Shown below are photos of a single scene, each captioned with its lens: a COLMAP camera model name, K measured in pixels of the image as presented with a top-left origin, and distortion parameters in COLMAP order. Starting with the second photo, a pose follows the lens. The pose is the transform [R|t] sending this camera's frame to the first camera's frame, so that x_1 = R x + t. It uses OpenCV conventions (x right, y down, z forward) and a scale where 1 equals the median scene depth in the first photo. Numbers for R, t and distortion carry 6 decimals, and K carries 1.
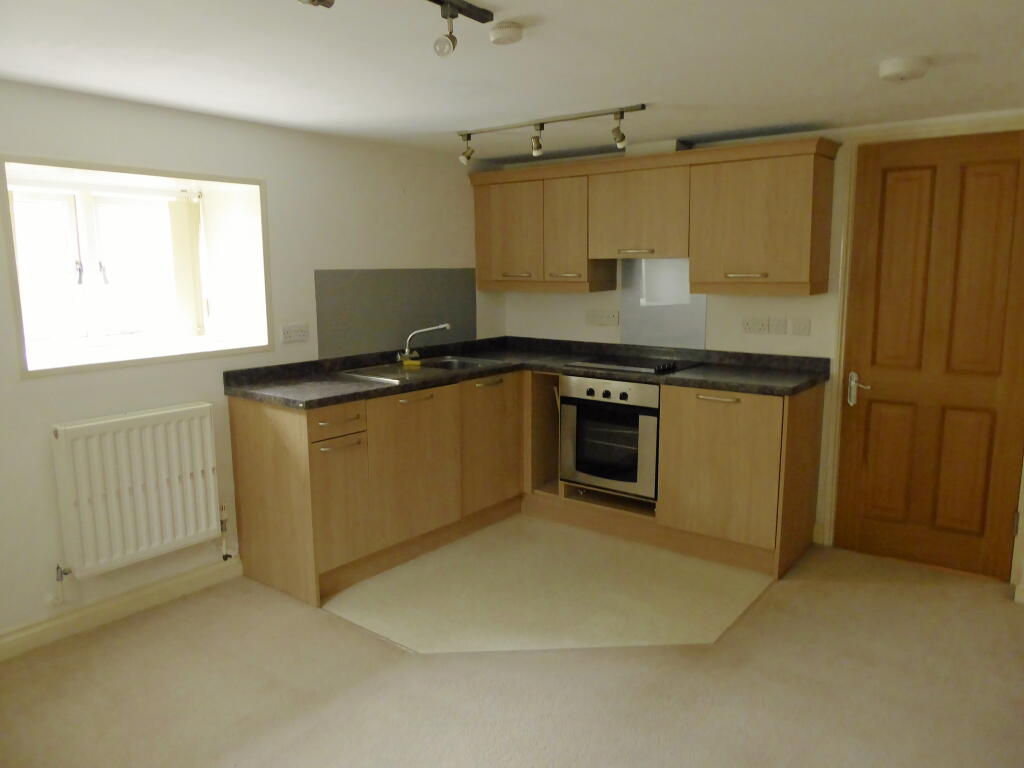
lens RADIAL K [[732.4, 0, 512.0], [0, 732.4, 384.0], [0, 0, 1]] dist [0.009644, 0.006669]
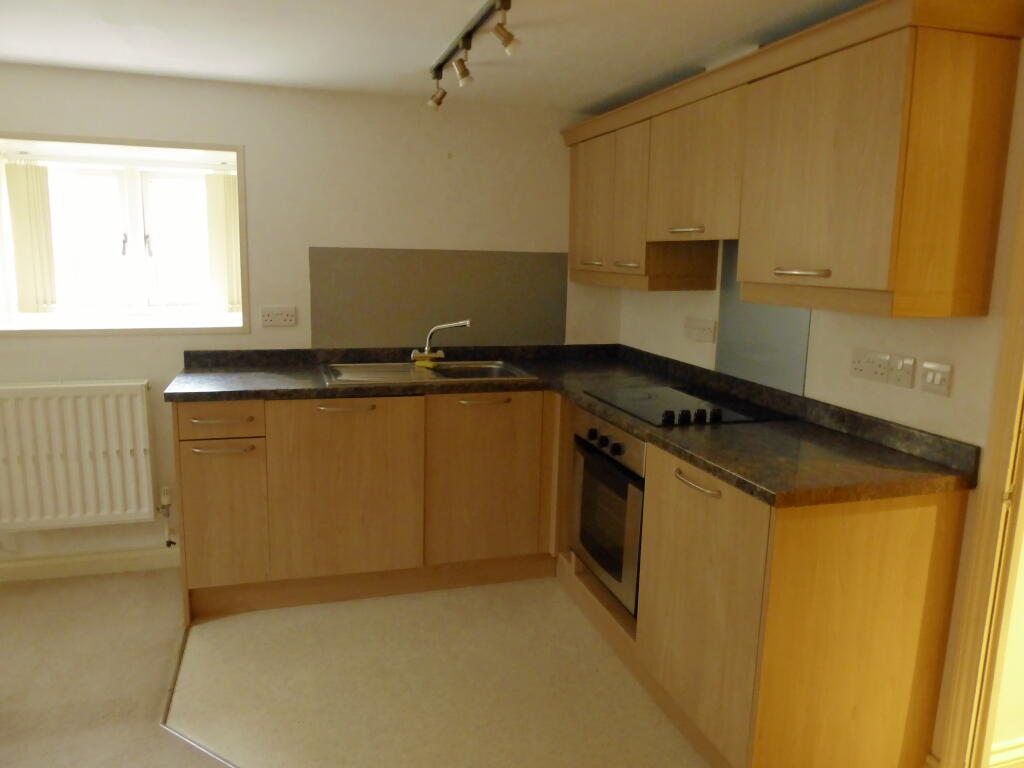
lens RADIAL K [[732.4, 0, 512.0], [0, 732.4, 384.0], [0, 0, 1]] dist [0.009644, 0.006669]
pose [[0.819416, 0.125105, -0.559380, 0.451117], [-0.118177, 0.991798, 0.048702, -0.064840], [0.560885, 0.026199, 0.827479, 0.415461]]
